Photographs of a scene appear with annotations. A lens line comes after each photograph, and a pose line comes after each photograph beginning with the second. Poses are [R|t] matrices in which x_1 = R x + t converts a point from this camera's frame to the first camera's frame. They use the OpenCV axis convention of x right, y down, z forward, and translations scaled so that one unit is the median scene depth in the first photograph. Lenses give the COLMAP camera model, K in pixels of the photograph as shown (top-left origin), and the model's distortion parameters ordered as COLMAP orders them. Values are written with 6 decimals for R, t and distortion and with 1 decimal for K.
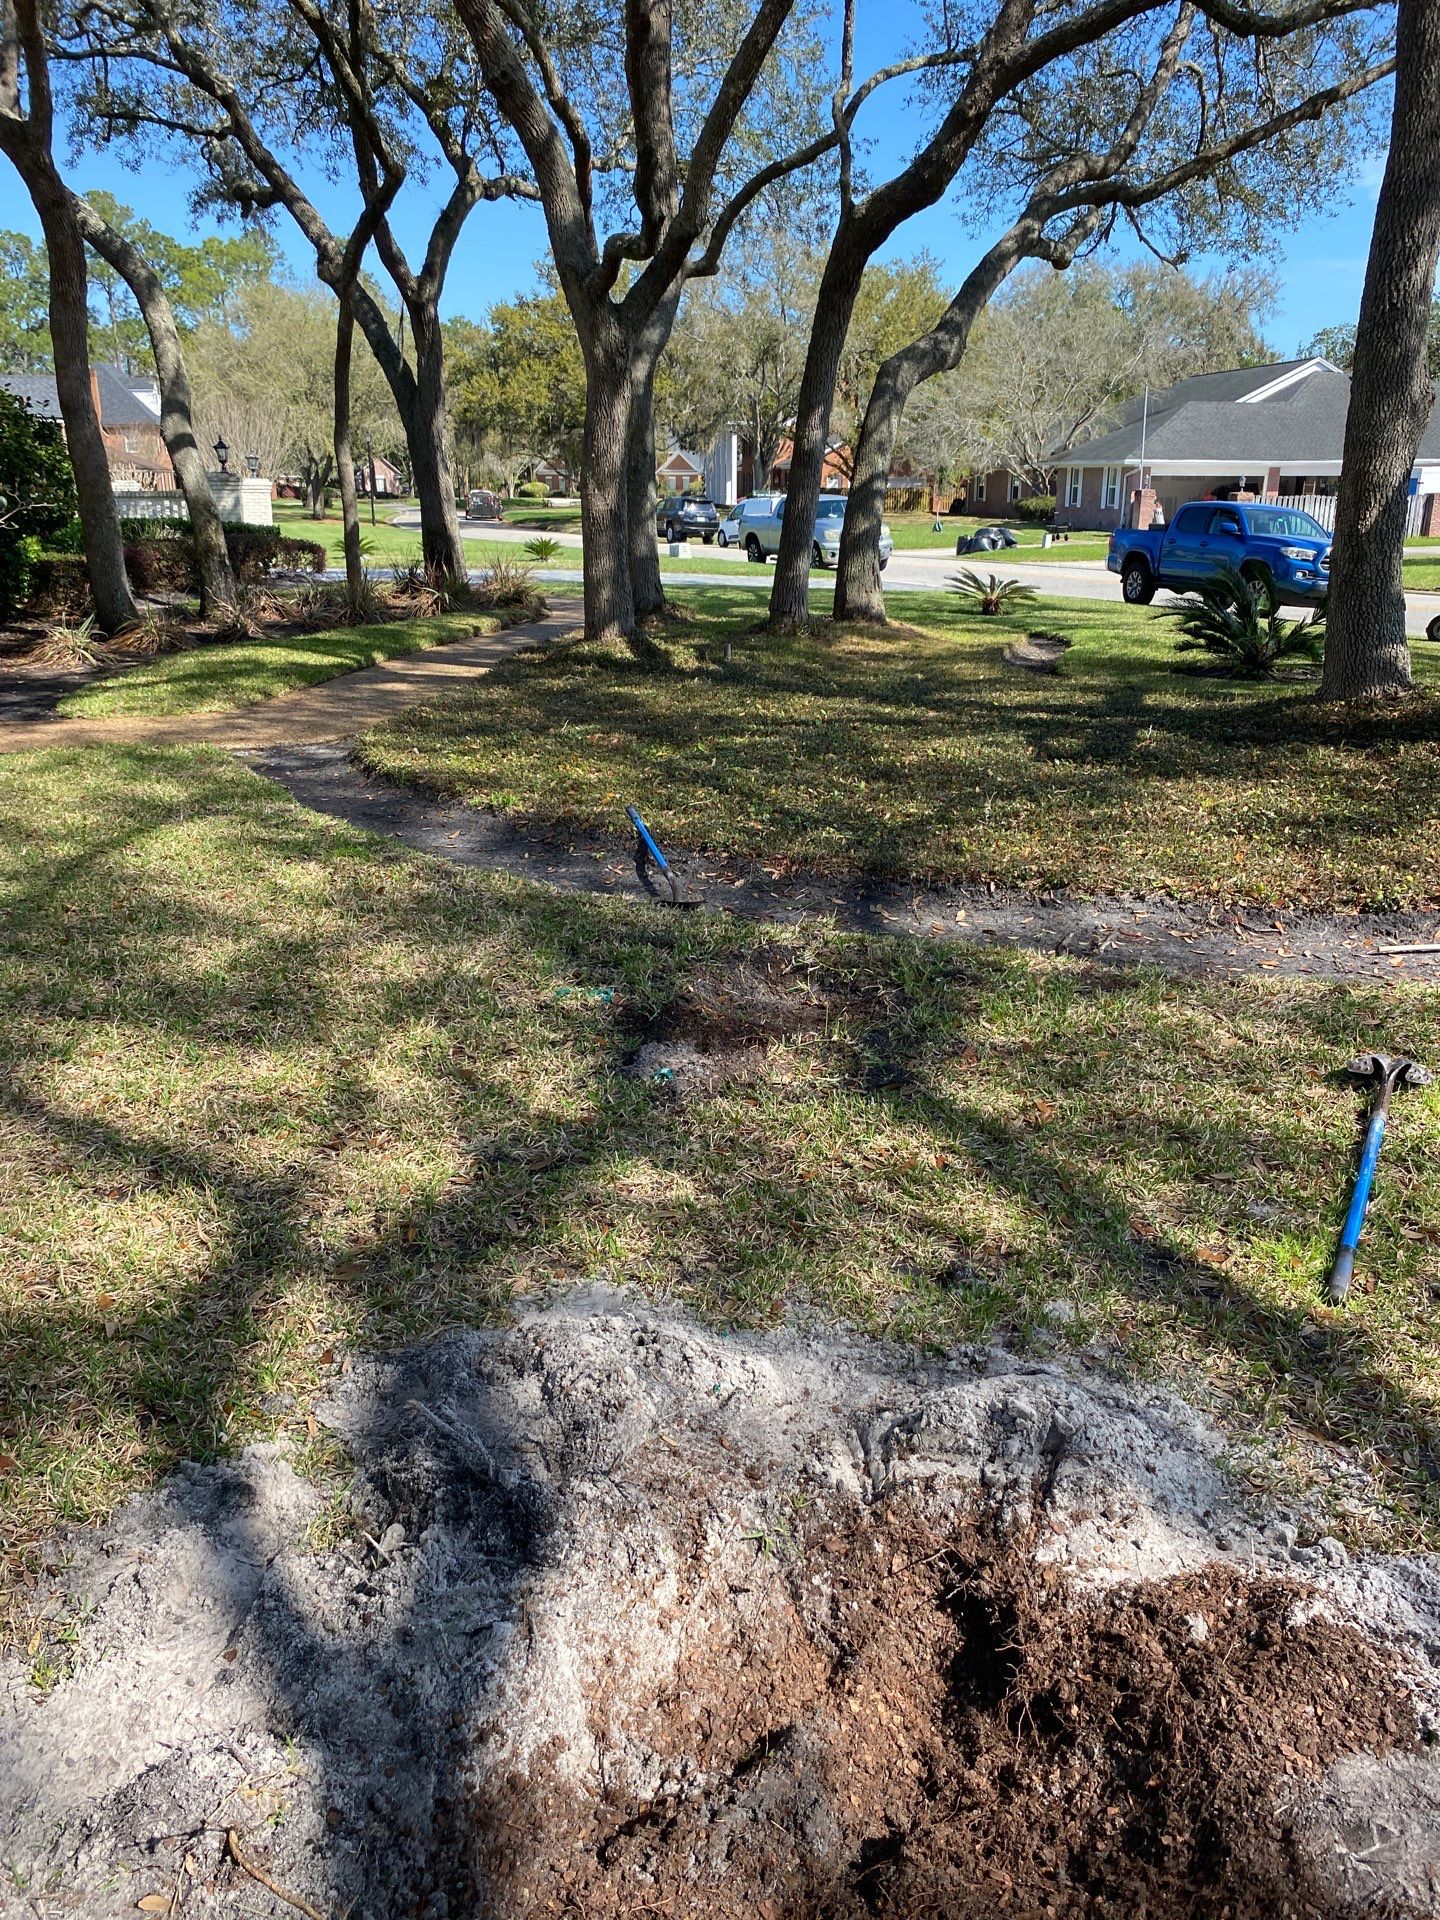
lens RADIAL K [[1415.4, 0, 716.6], [0, 1415.4, 967.3], [0, 0, 1]] dist [0.005653, -0.003653]
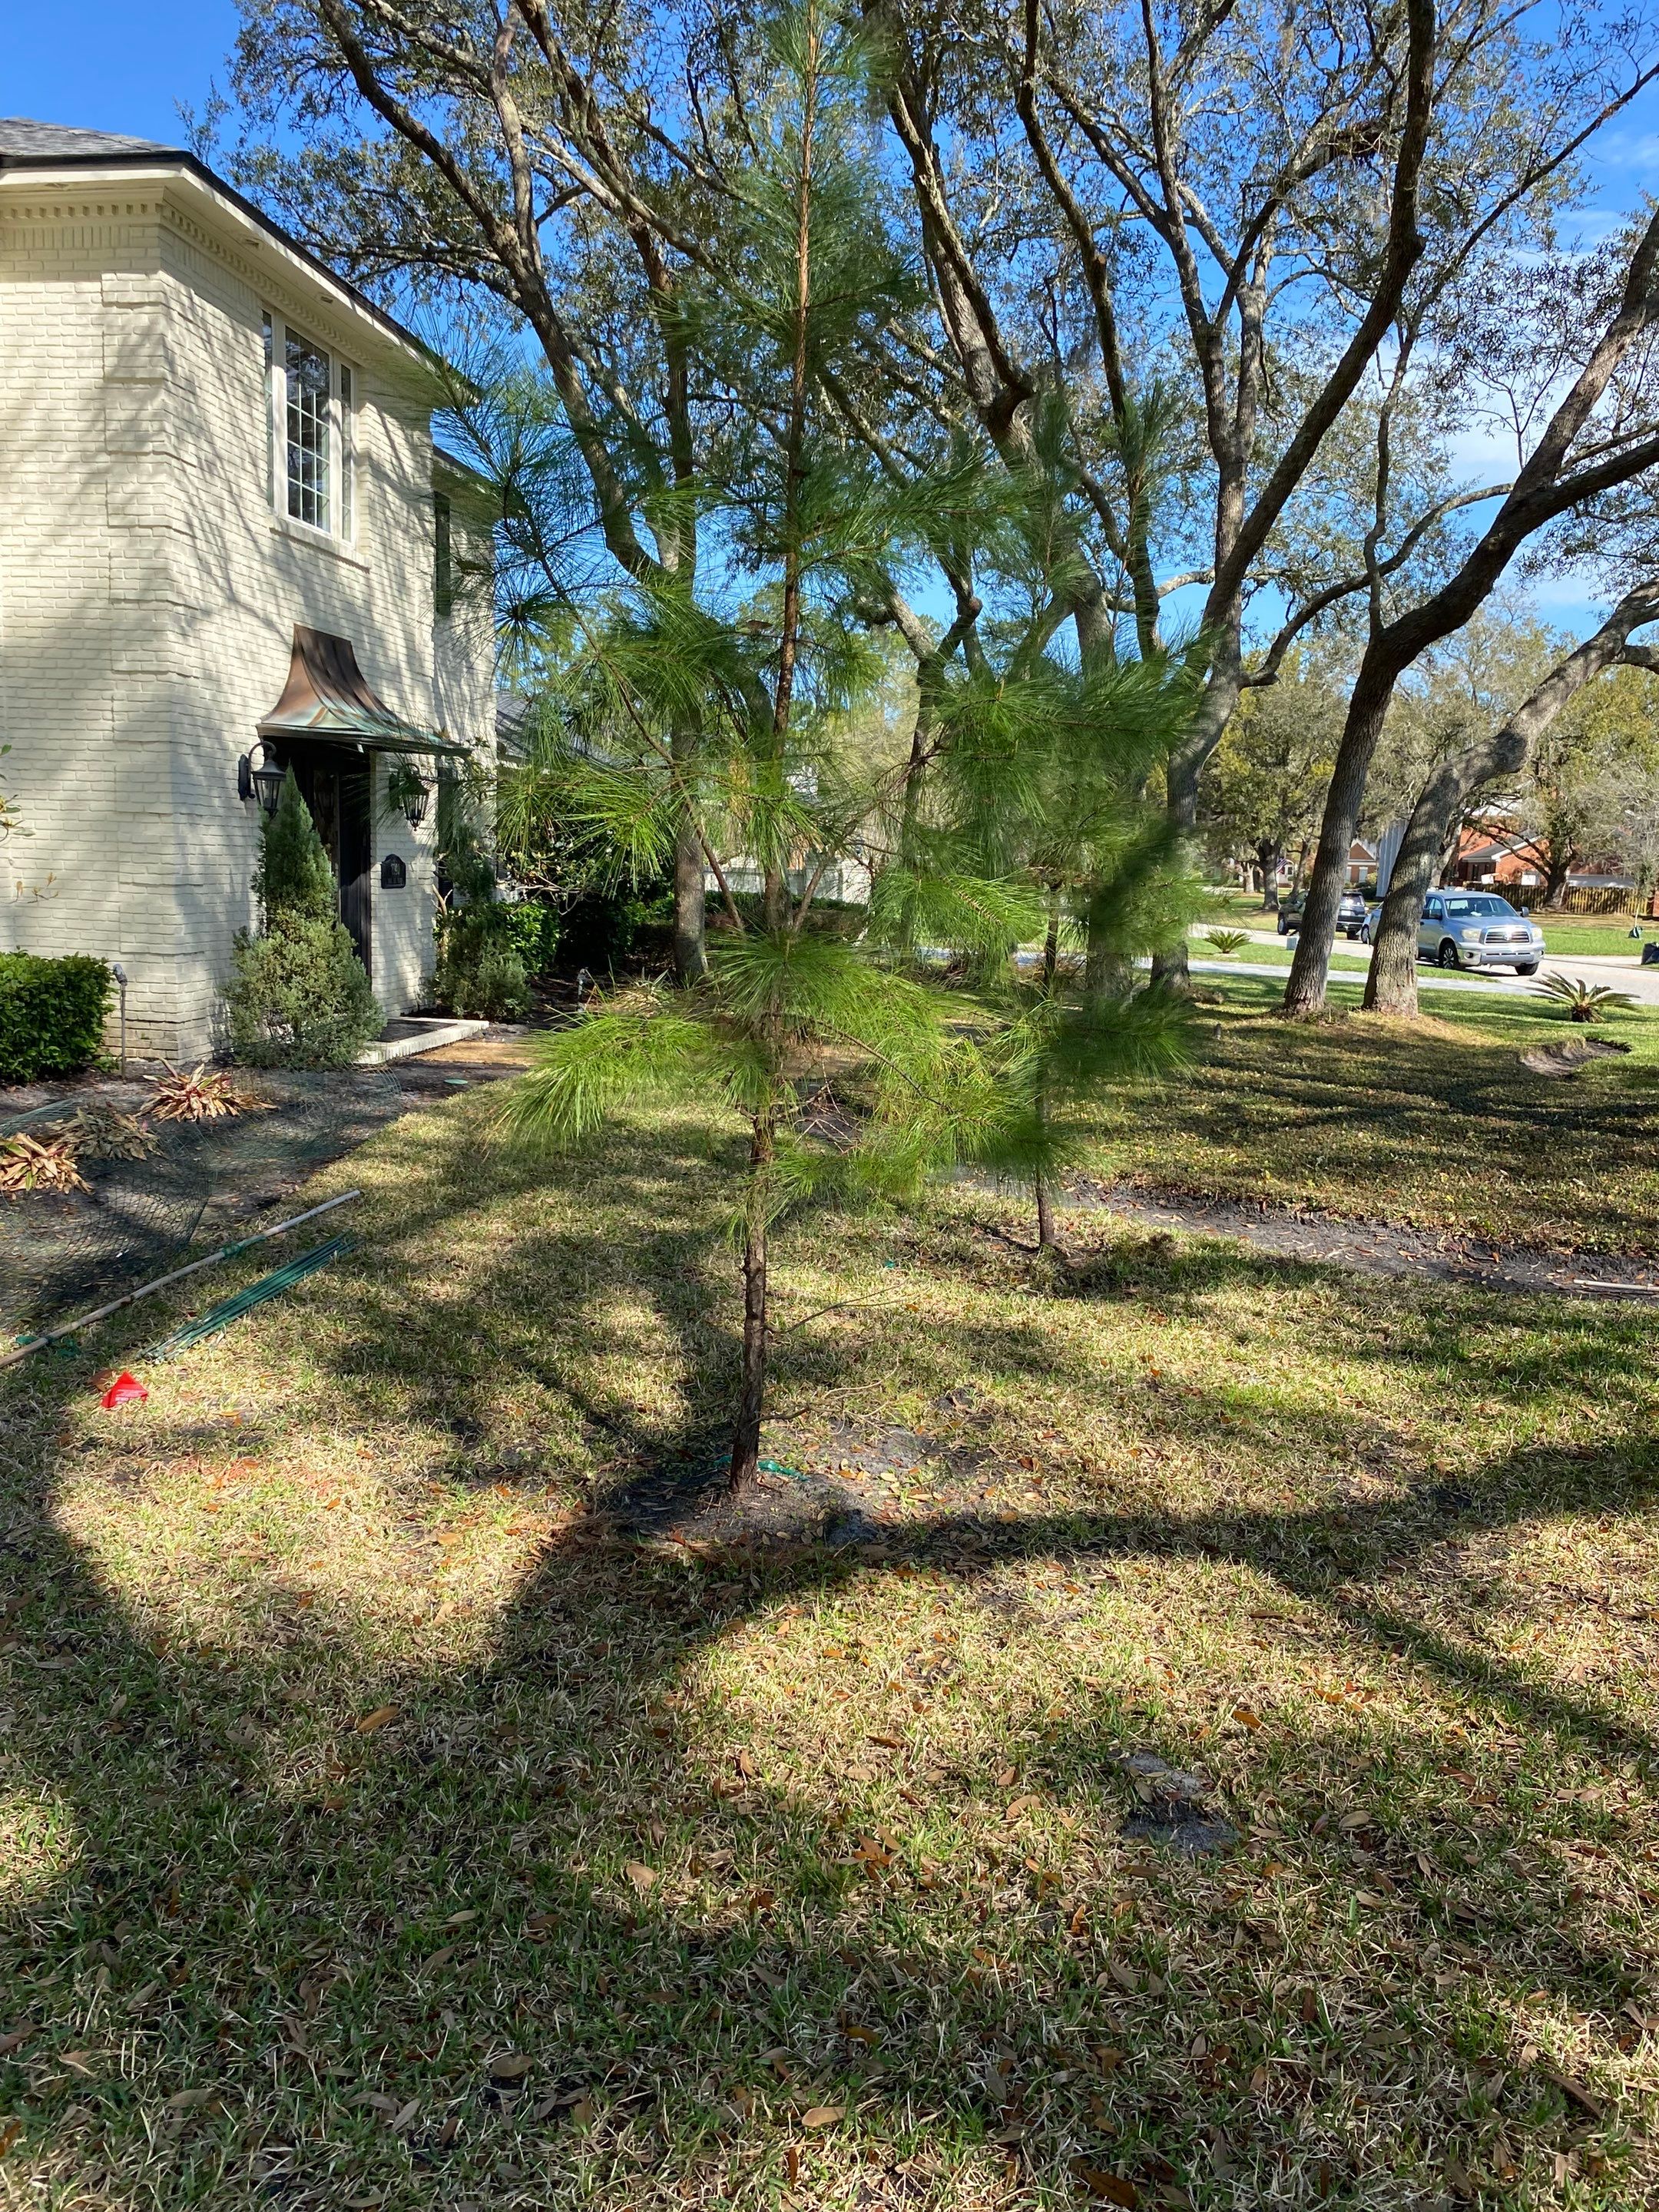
lens RADIAL K [[1674.4, 0, 821.5], [0, 1674.4, 1119.7], [0, 0, 1]] dist [0.027881, -0.042839]
pose [[0.936741, 0.080735, -0.340586, 0.087021], [-0.140113, 0.978166, -0.153492, 0.038815], [0.320757, 0.191503, 0.927600, -0.124351]]
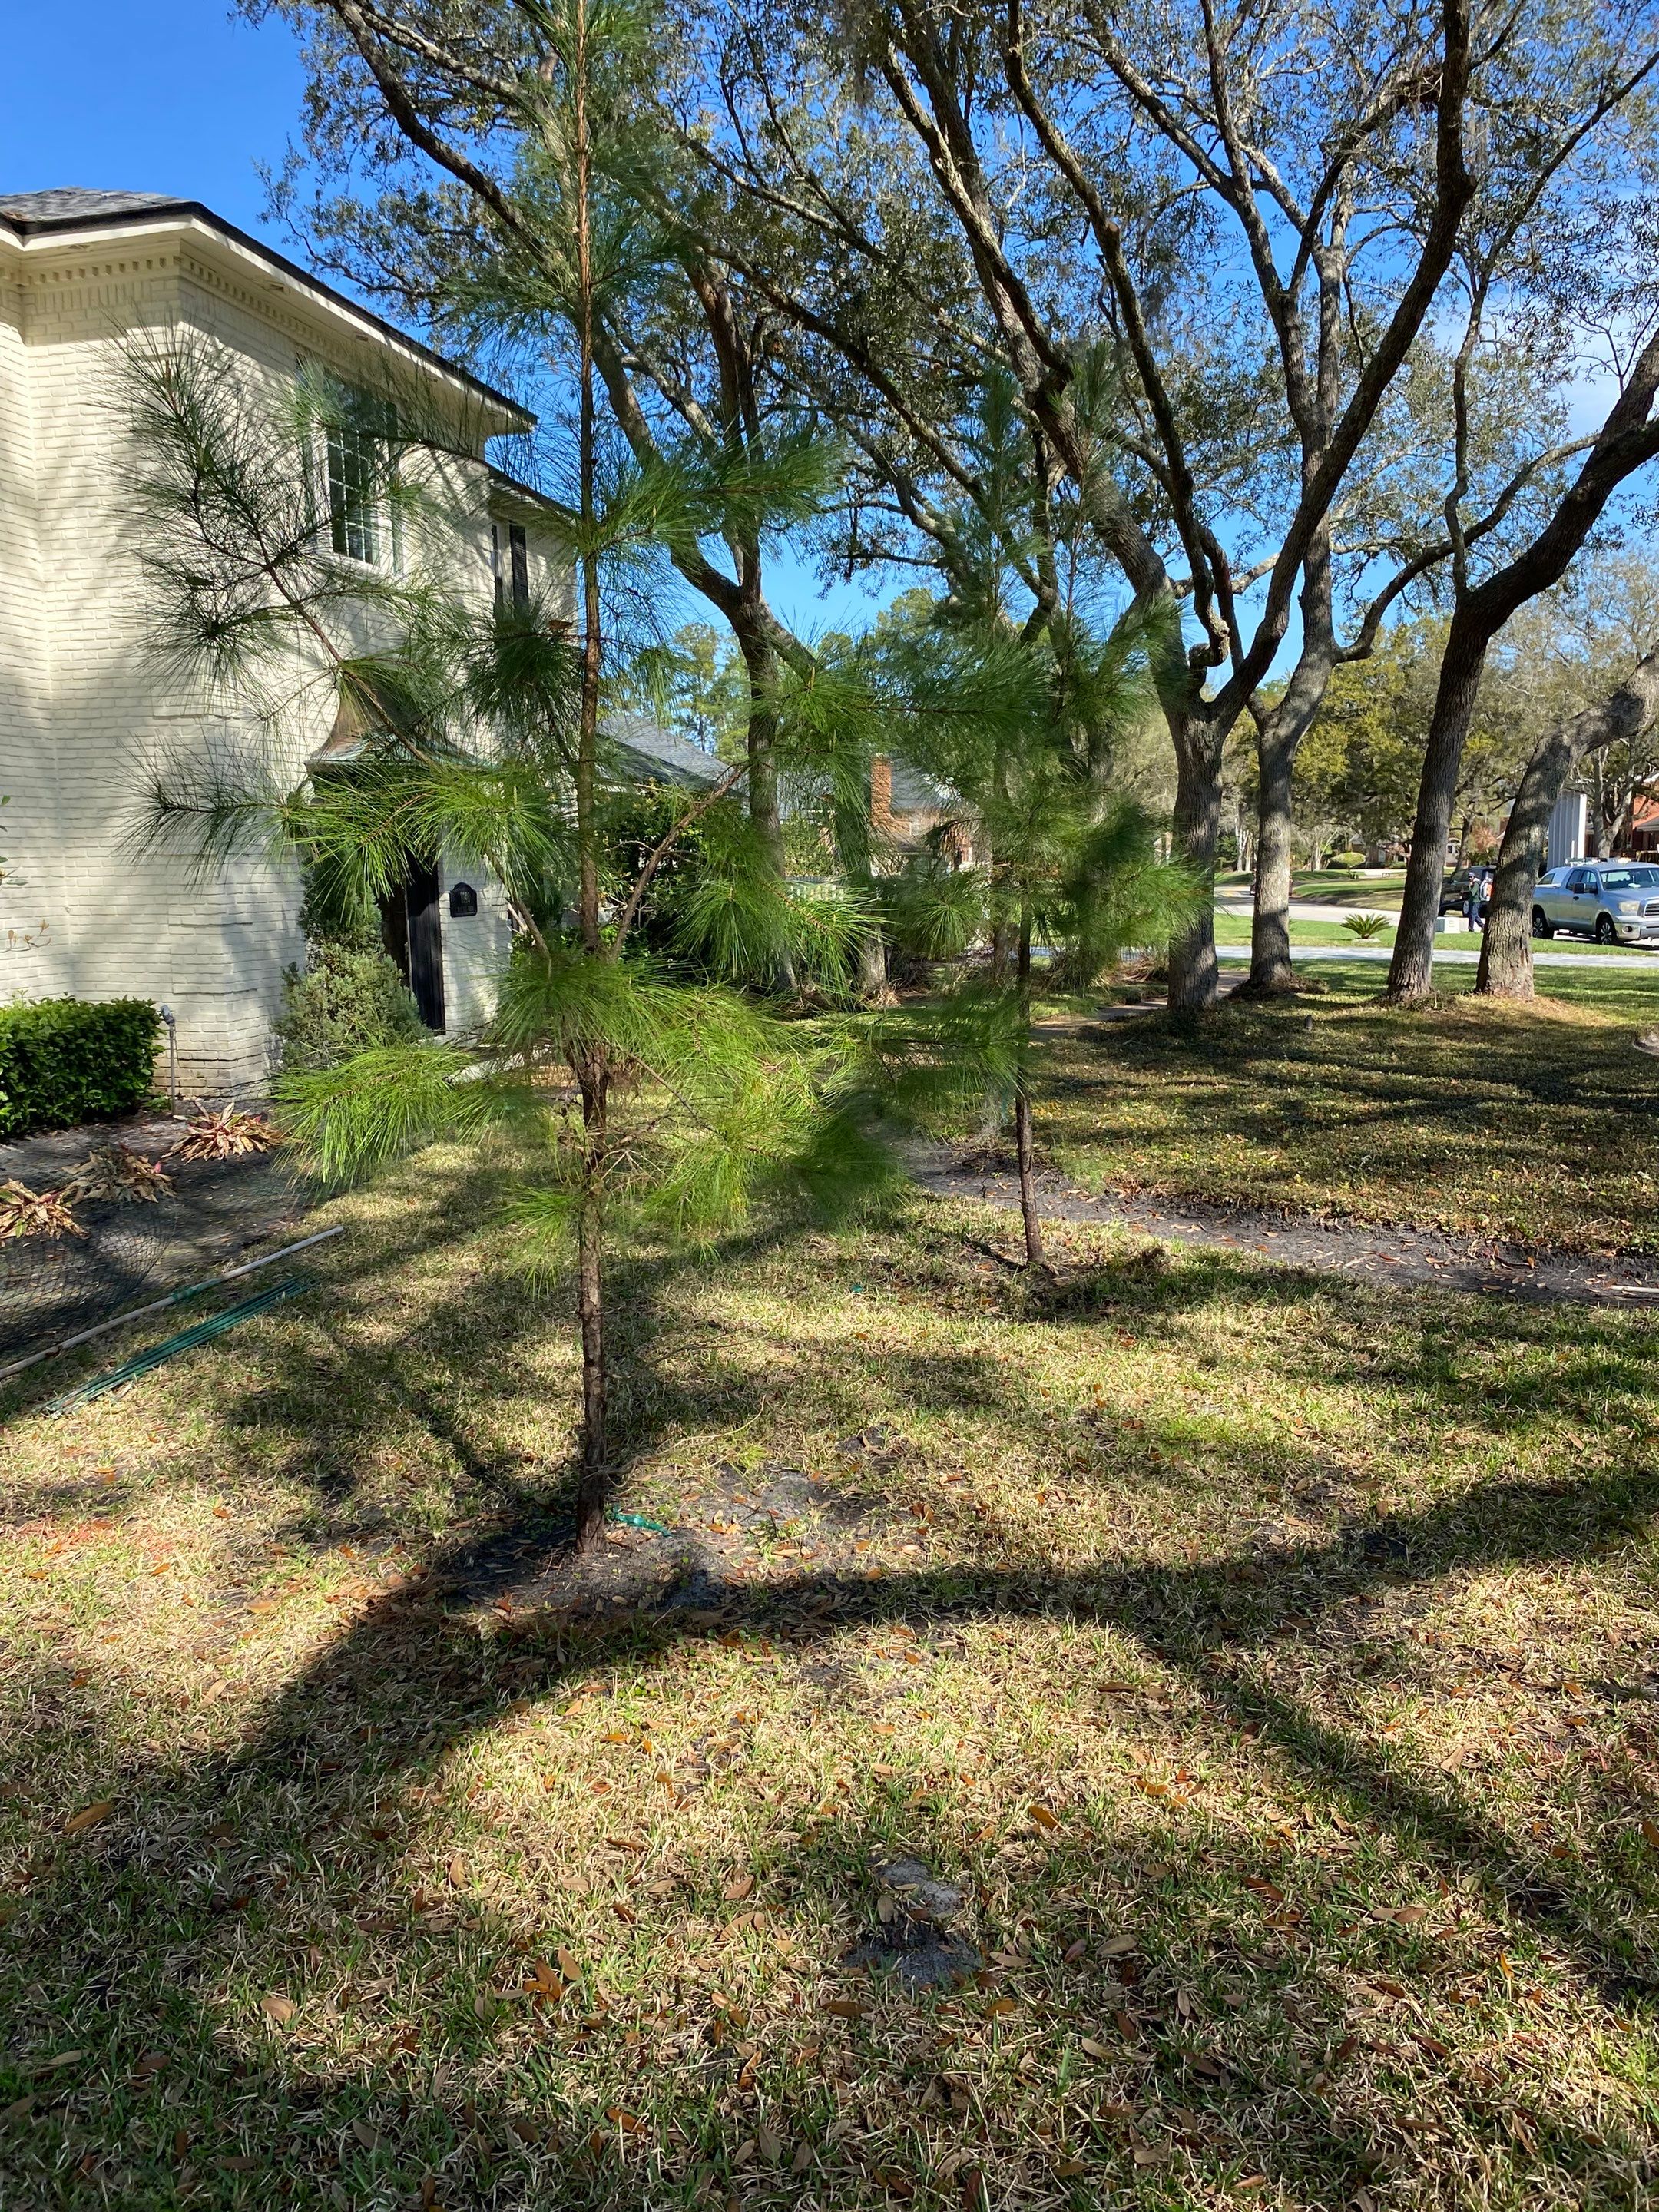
lens RADIAL K [[1676.1, 0, 829.5], [0, 1676.1, 1106.0], [0, 0, 1]] dist [0.029136, -0.049227]
pose [[0.901161, 0.041239, -0.431519, 0.118802], [-0.118258, 0.981093, -0.153203, 0.029081], [0.417043, 0.189091, 0.888999, -0.095583]]
